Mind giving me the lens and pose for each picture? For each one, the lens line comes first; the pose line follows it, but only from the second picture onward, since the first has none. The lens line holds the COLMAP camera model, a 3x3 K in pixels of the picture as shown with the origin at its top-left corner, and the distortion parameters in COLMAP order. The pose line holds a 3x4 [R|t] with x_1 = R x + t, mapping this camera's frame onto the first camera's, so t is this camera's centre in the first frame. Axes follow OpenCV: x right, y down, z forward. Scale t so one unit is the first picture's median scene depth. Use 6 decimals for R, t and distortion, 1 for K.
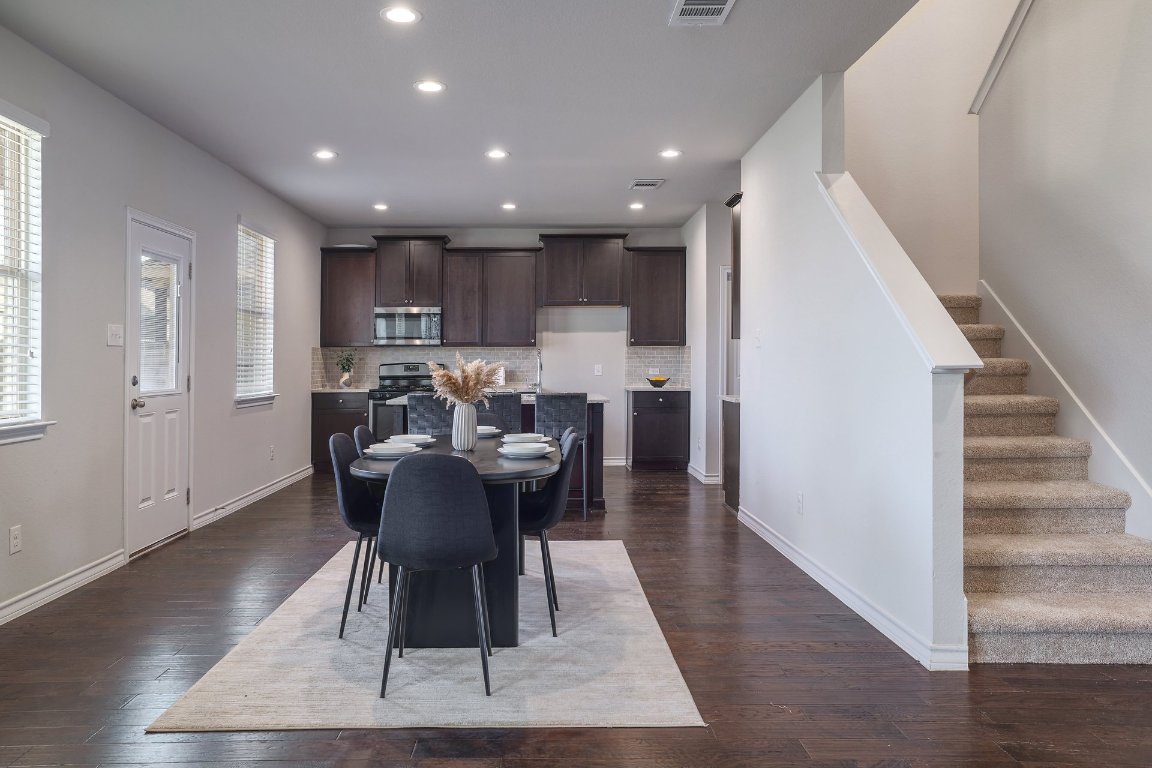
lens RADIAL K [[867.1, 0, 530.2], [0, 867.1, 351.0], [0, 0, 1]] dist [0.040349, 0.004458]
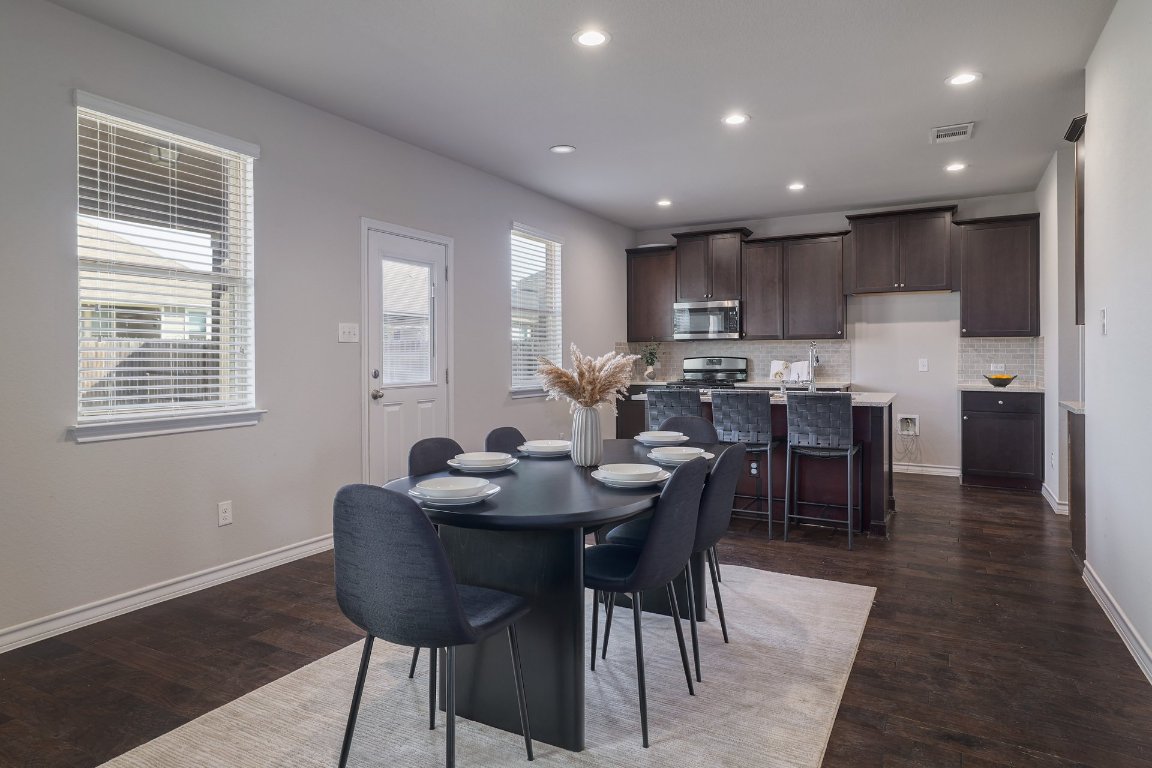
lens RADIAL K [[707.3, 0, 522.7], [0, 707.3, 347.9], [0, 0, 1]] dist [0.003984, 0.002576]
pose [[0.860050, -0.005812, -0.510176, 0.120026], [0.007532, 0.999971, 0.001305, 0.000972], [0.510154, -0.004965, 0.860069, 0.227701]]
